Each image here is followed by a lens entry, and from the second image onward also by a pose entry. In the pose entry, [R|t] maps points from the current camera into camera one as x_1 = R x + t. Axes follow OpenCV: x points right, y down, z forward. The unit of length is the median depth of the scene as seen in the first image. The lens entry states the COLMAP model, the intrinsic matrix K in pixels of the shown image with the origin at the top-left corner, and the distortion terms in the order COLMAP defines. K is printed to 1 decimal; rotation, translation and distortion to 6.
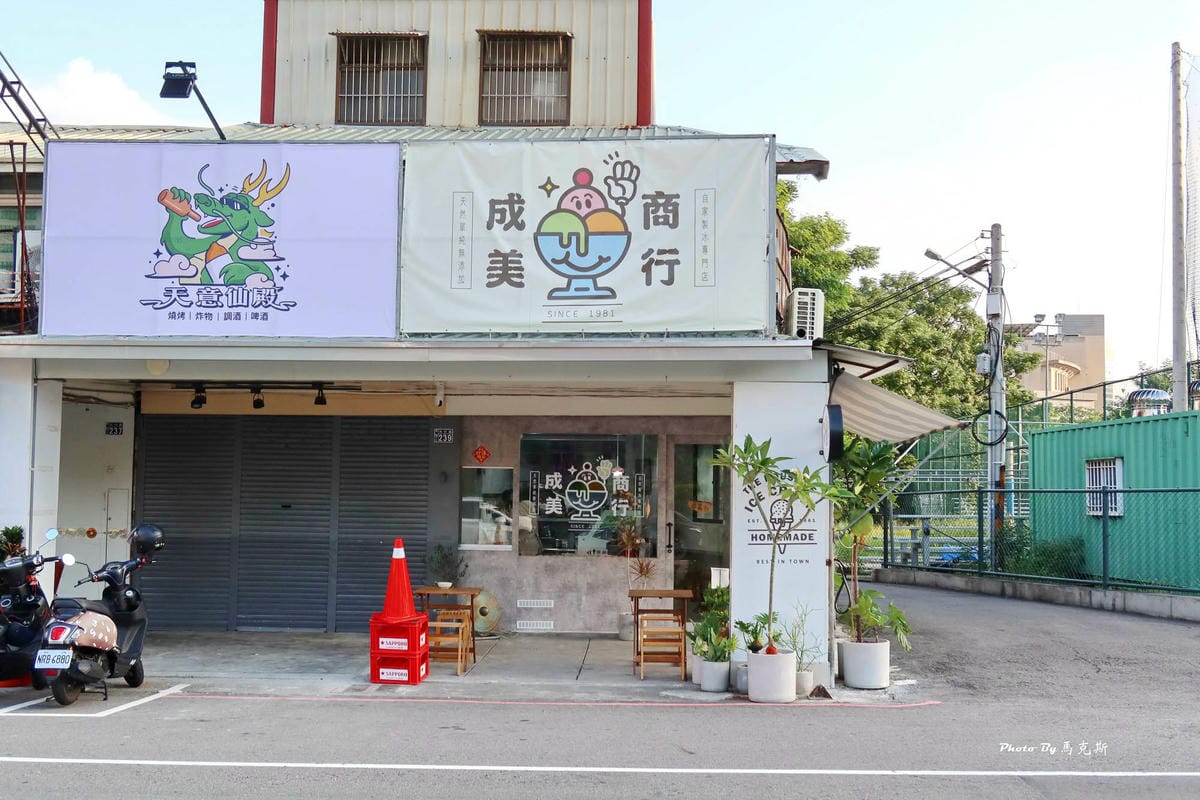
lens RADIAL K [[1057.2, 0, 598.0], [0, 1057.2, 402.7], [0, 0, 1]] dist [-0.020756, -0.002771]
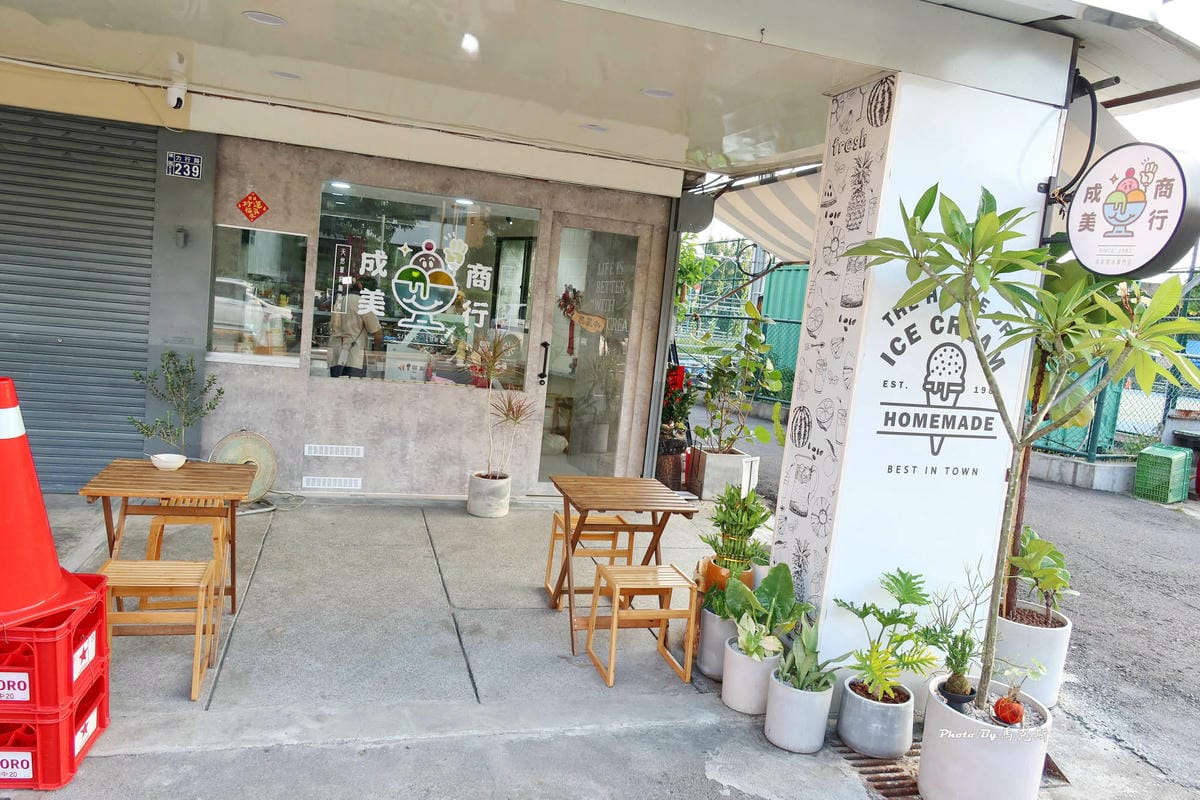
lens RADIAL K [[811.6, 0, 601.9], [0, 811.6, 394.5], [0, 0, 1]] dist [-0.017490, -0.004156]
pose [[0.947389, 0.051872, 0.315853, -0.062364], [-0.115227, 0.975893, 0.185350, 0.045408], [-0.298624, -0.211993, 0.930528, 0.494914]]
